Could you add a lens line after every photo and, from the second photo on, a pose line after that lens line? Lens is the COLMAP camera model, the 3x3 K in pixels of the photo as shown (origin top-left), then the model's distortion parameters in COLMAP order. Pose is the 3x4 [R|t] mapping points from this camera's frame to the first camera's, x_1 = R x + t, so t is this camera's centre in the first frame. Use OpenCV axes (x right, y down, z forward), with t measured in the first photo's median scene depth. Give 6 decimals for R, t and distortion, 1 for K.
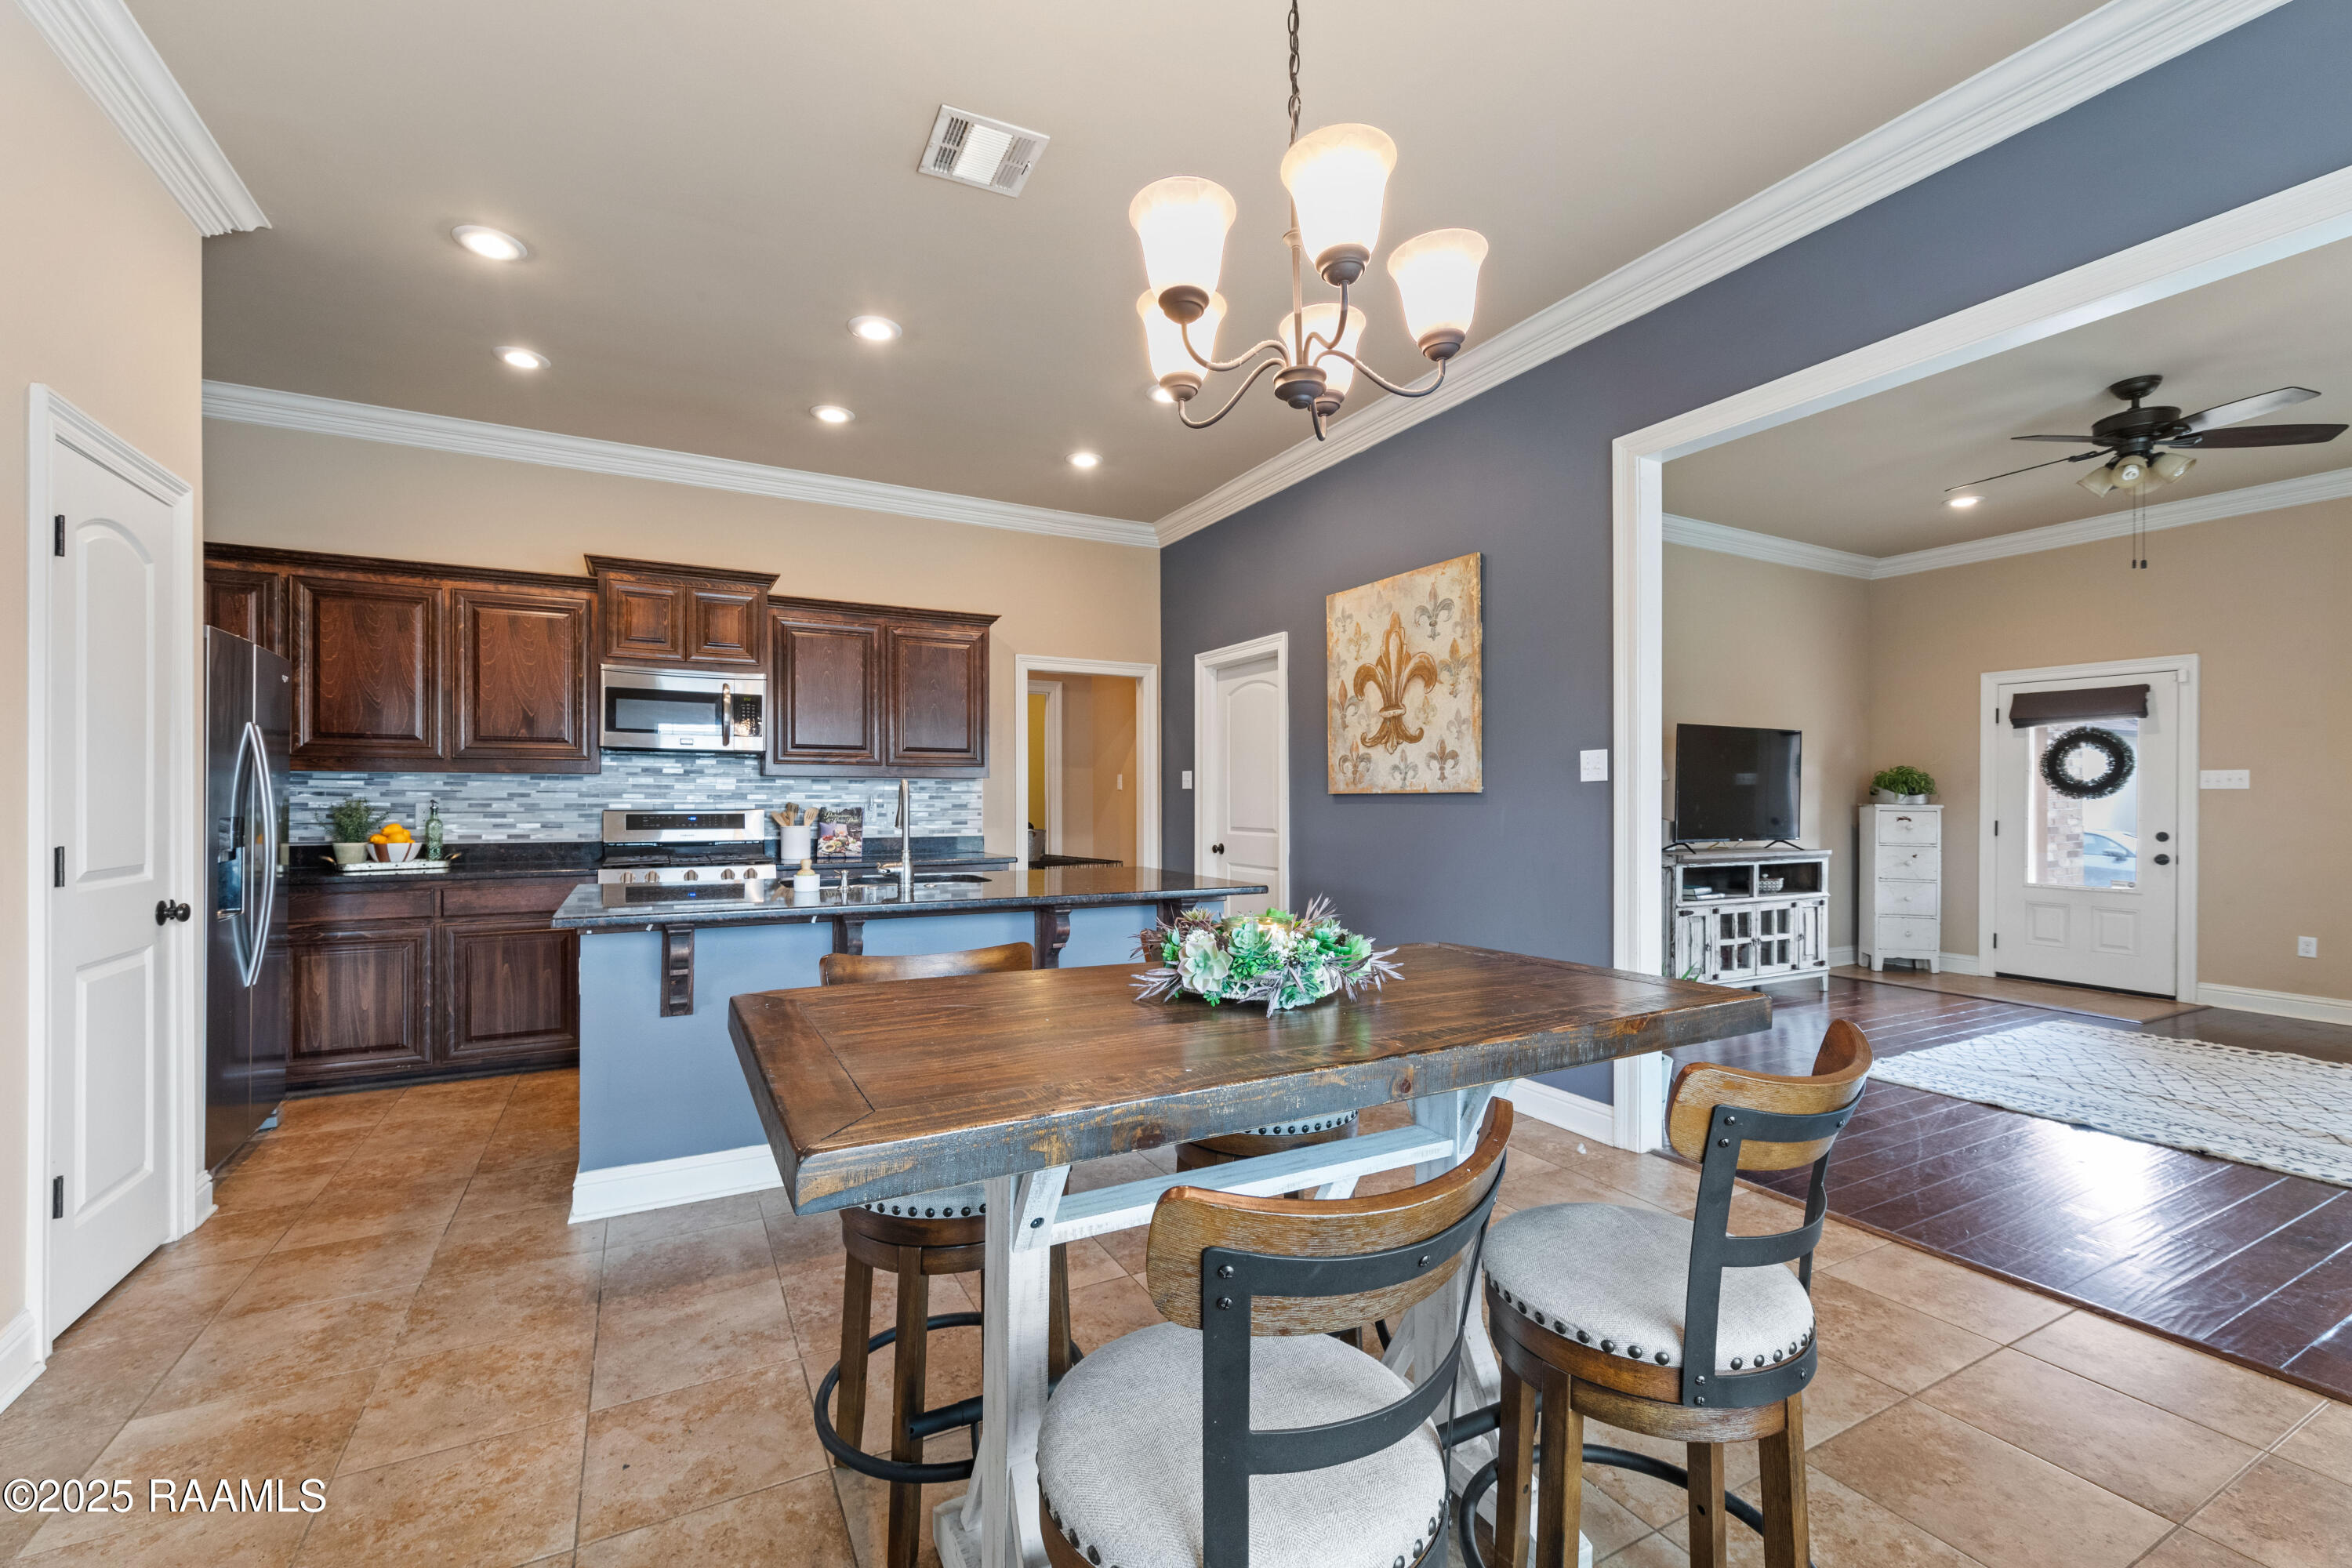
lens RADIAL K [[980.7, 0, 1166.8], [0, 980.7, 803.6], [0, 0, 1]] dist [0.004590, -0.001798]
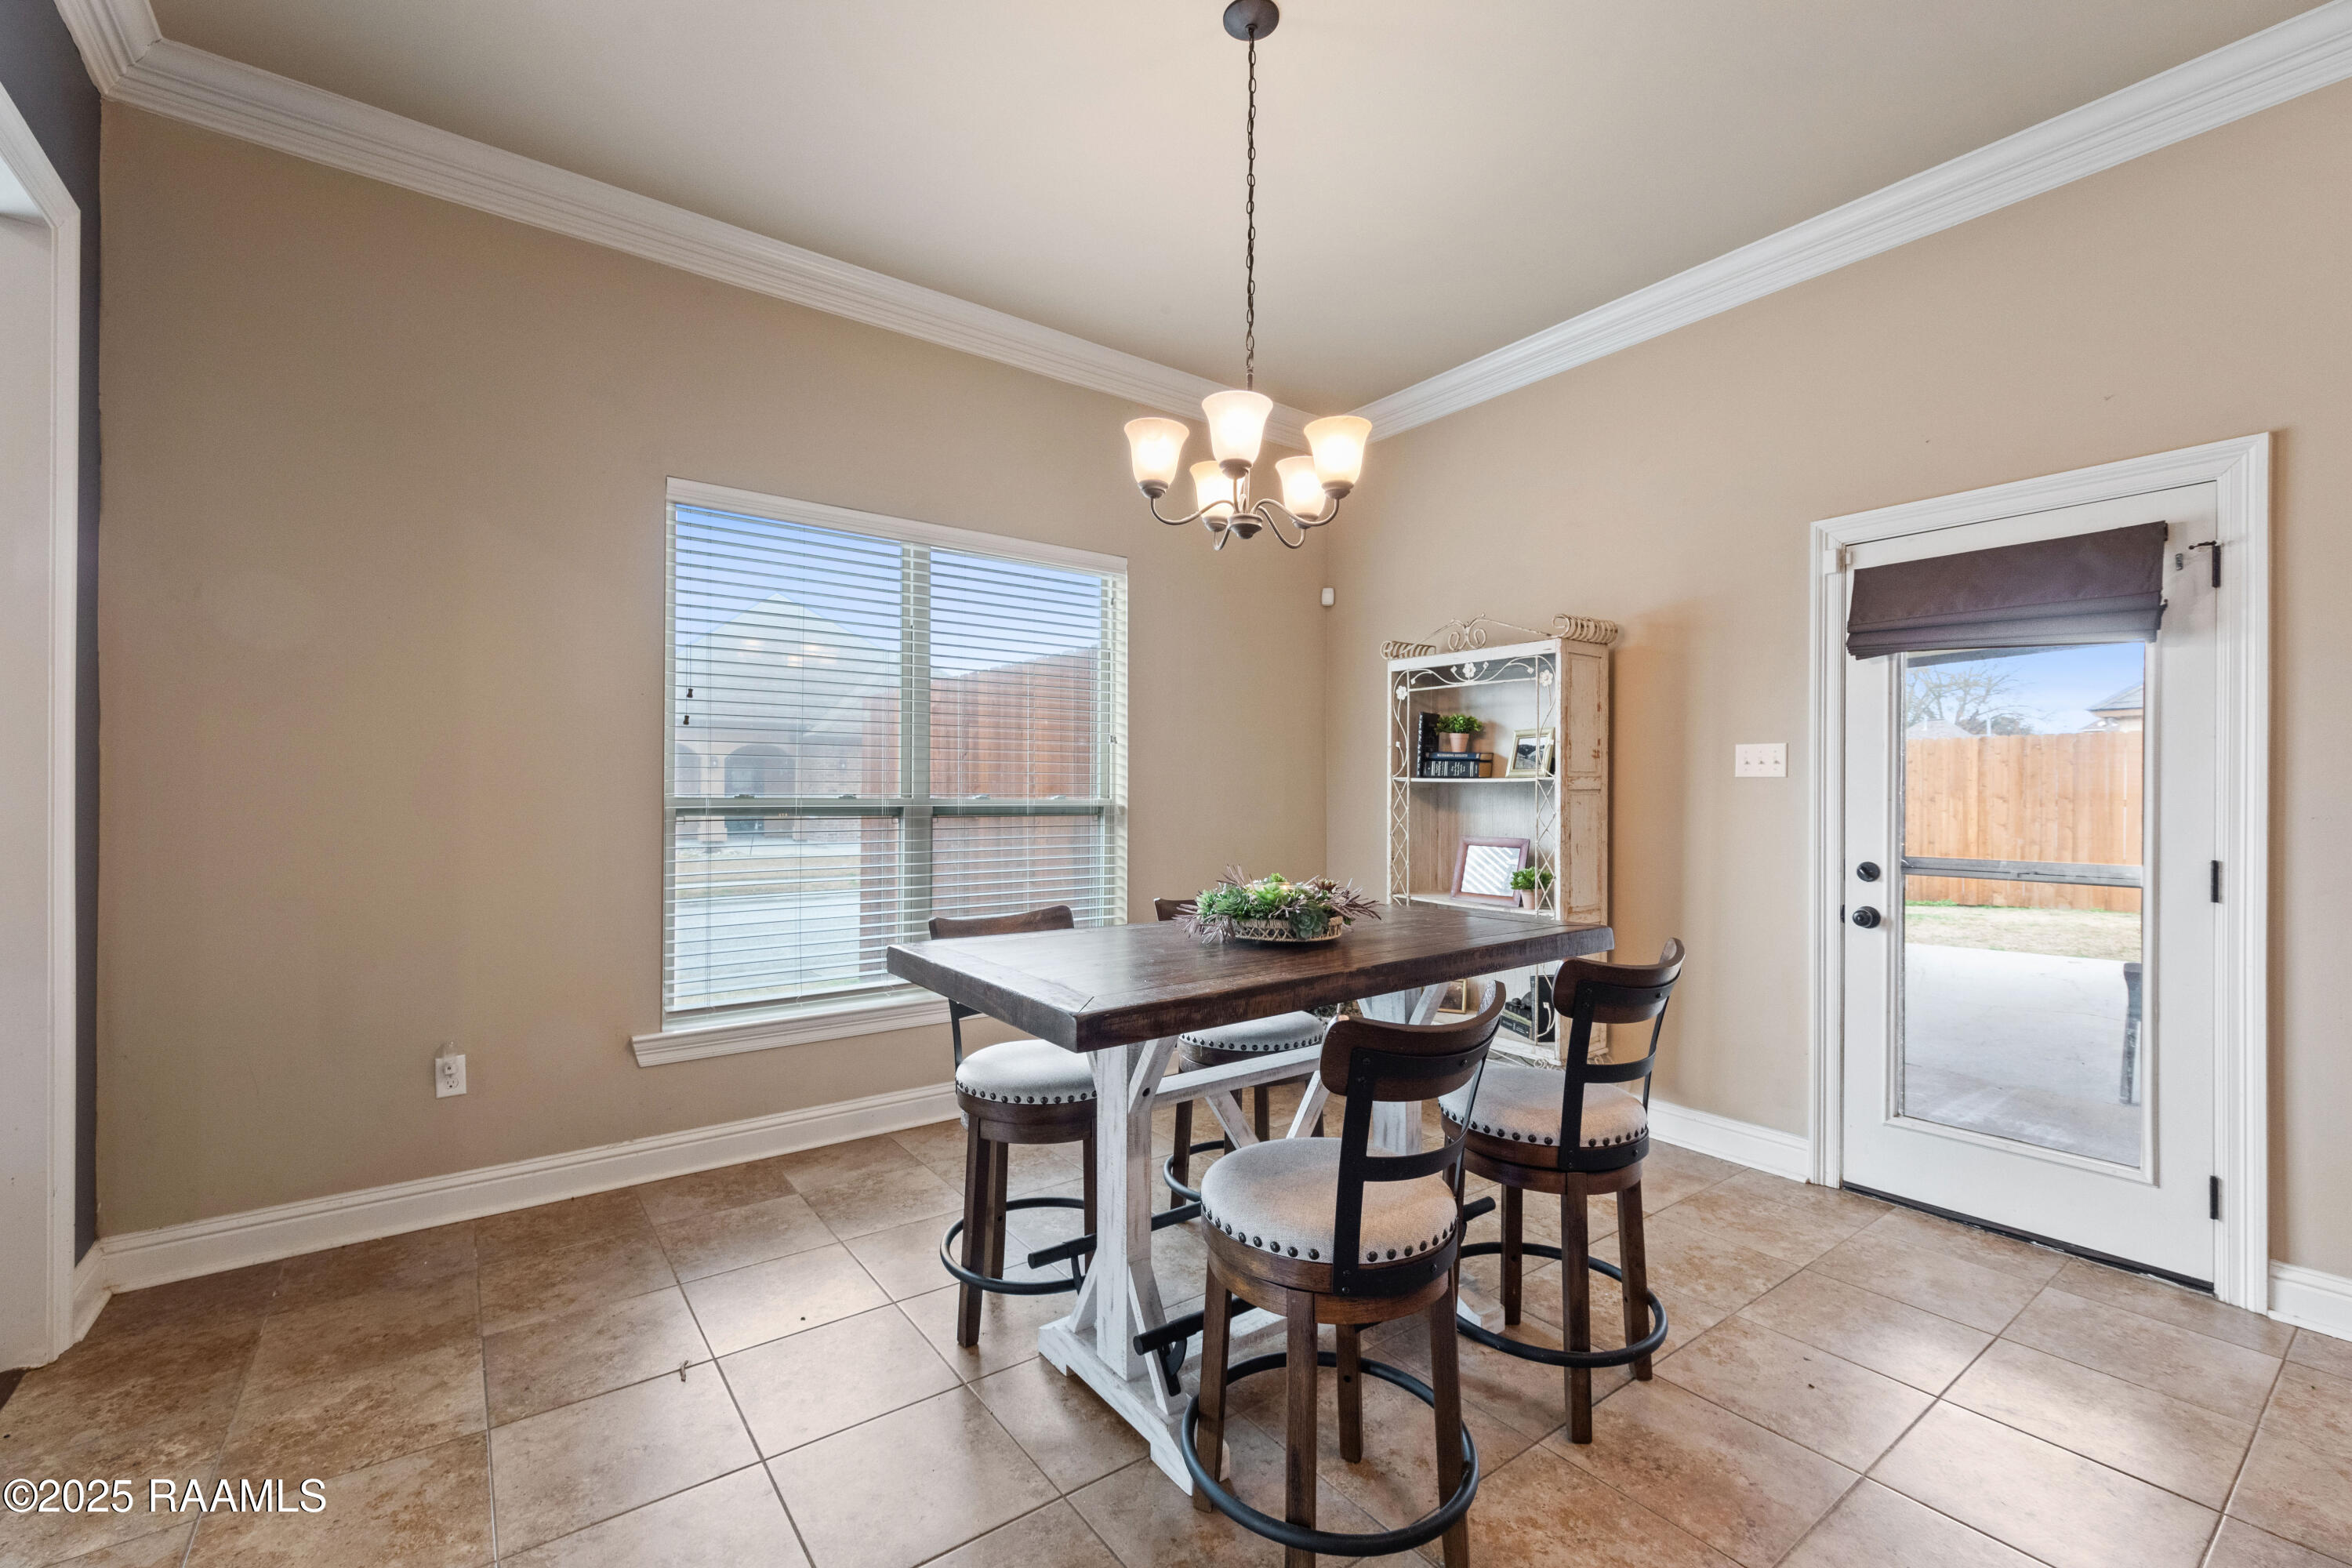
lens RADIAL K [[980.7, 0, 1175.1], [0, 980.7, 793.2], [0, 0, 1]] dist [0.004590, -0.001798]
pose [[-0.989545, -0.008627, -0.143965, 0.117116], [-0.008879, 0.999960, 0.001110, -0.002641], [0.143950, 0.002376, -0.989582, 0.624002]]
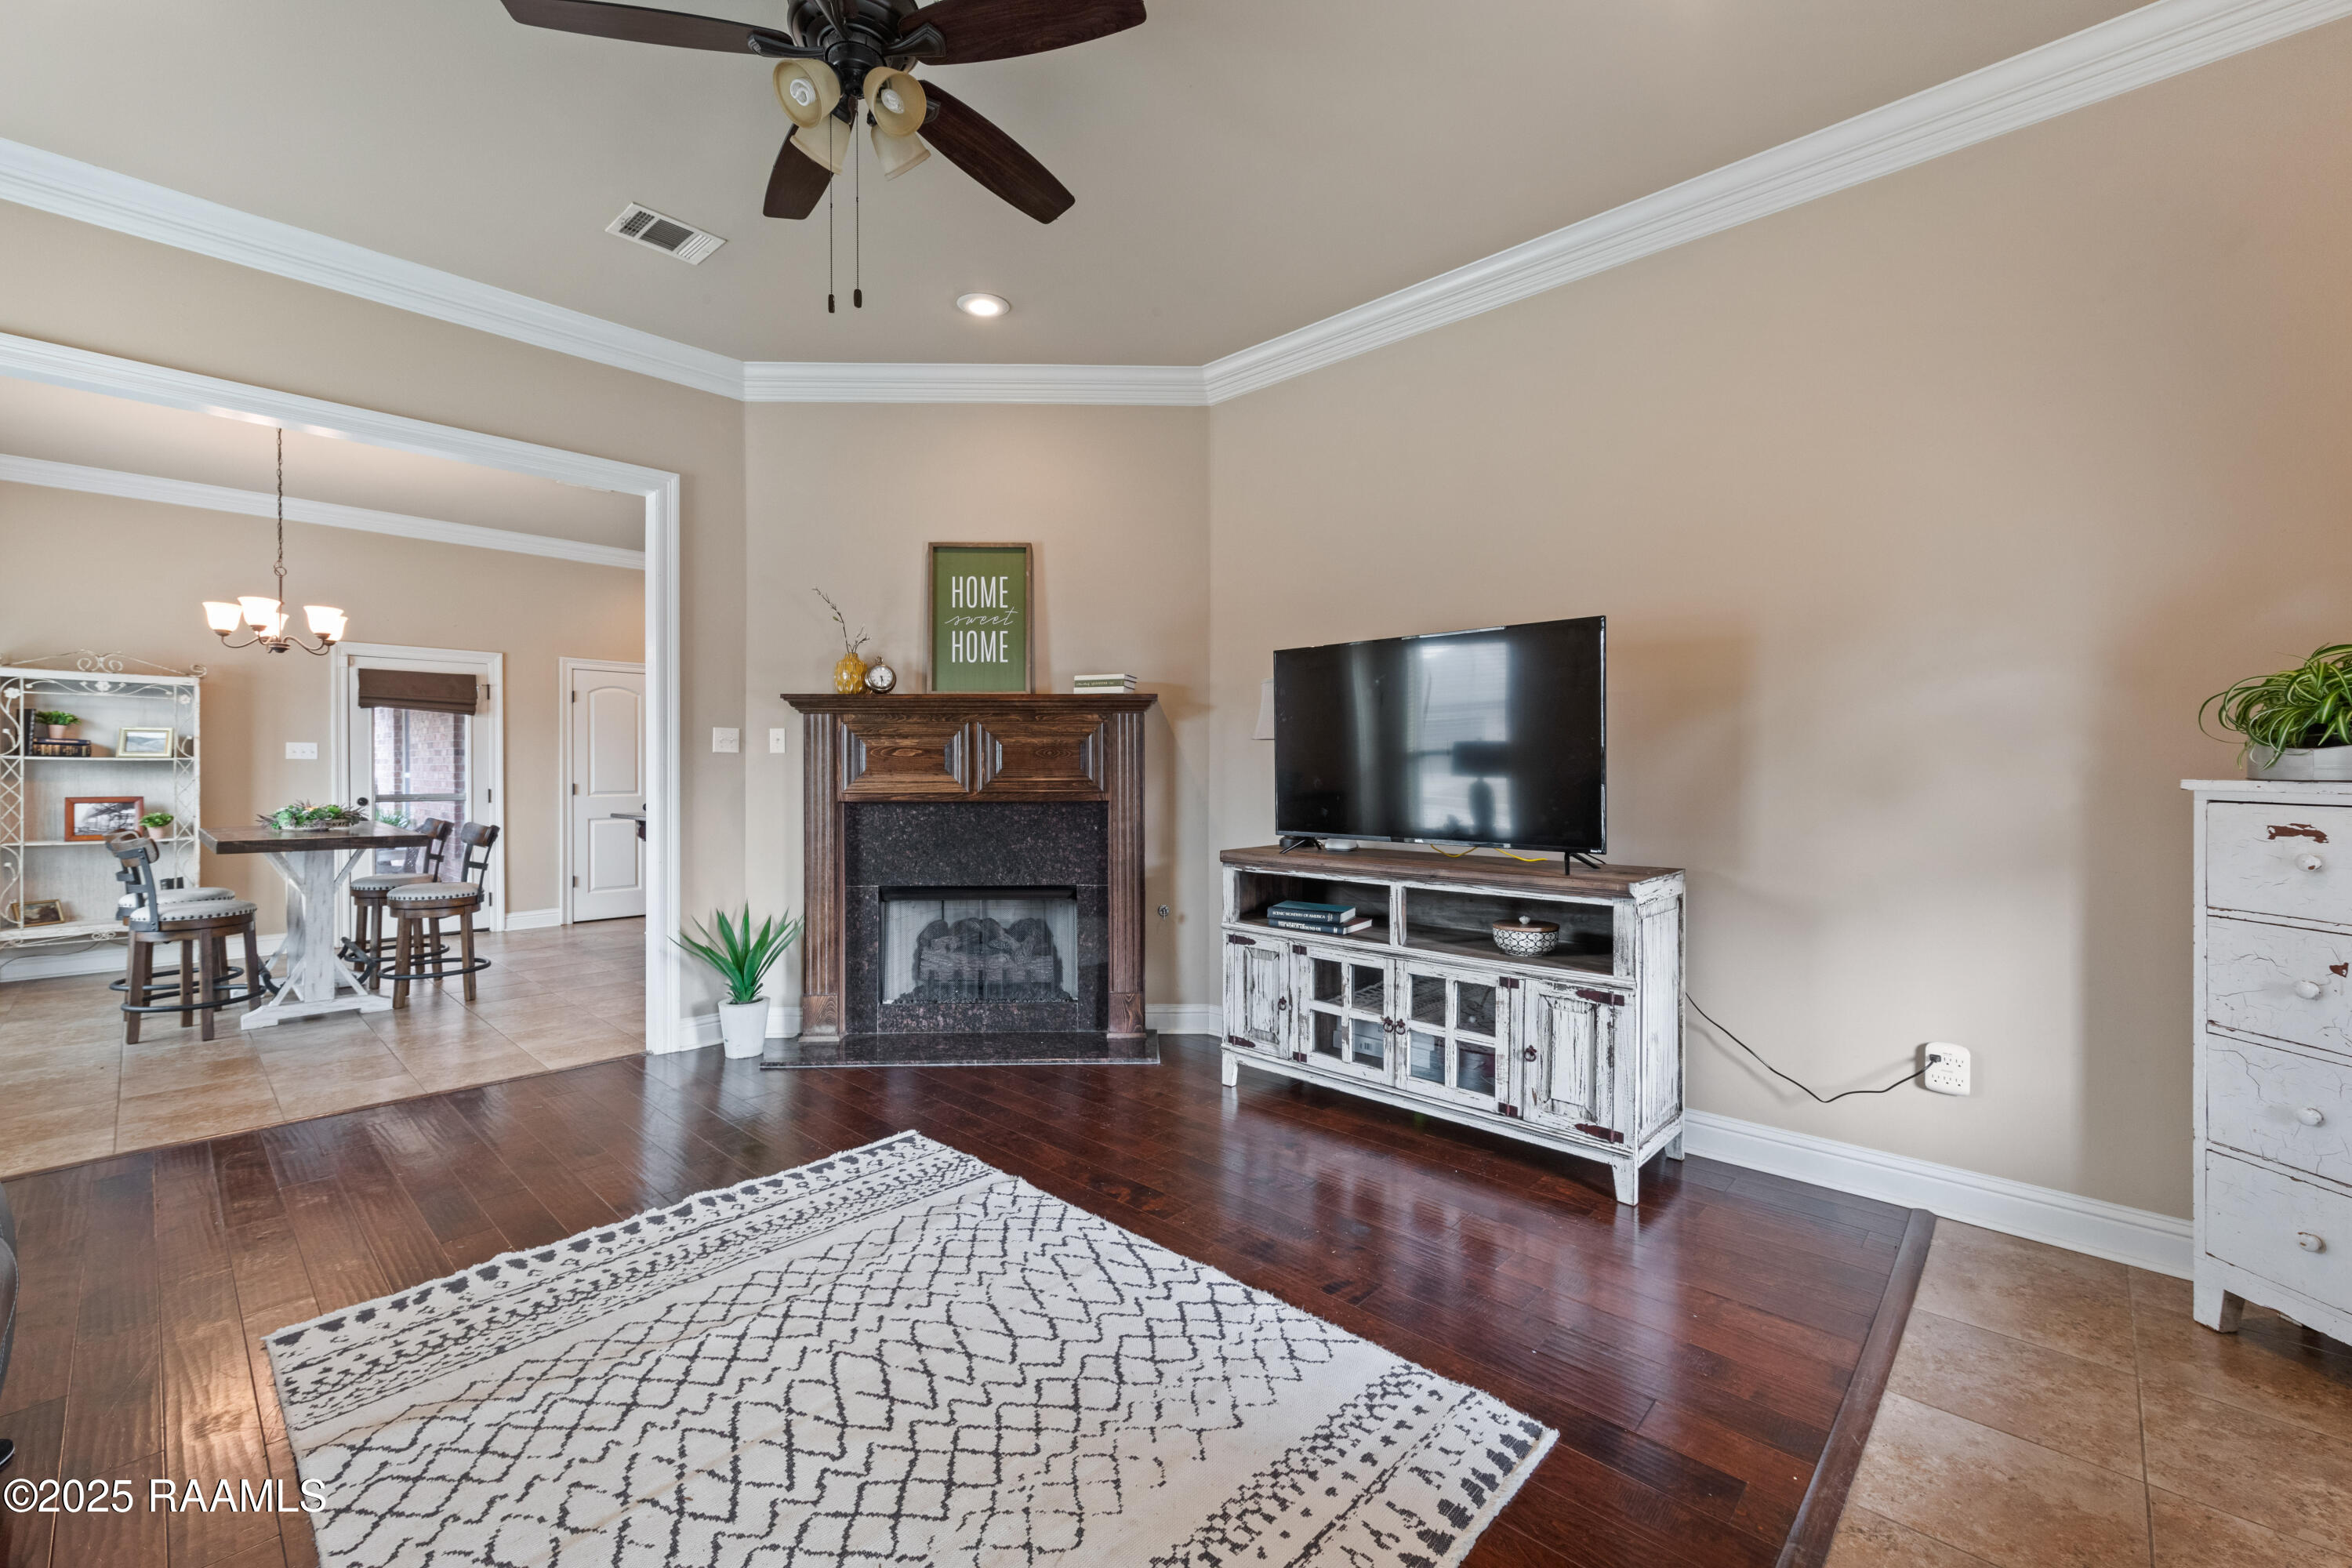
lens RADIAL K [[980.7, 0, 1162.1], [0, 980.7, 771.0], [0, 0, 1]] dist [0.004590, -0.001798]
pose [[0.311334, -0.000585, -0.950300, 1.080851], [-0.001802, 0.999998, -0.001205, -0.001244], [0.950299, 0.002087, 0.311333, 0.705304]]
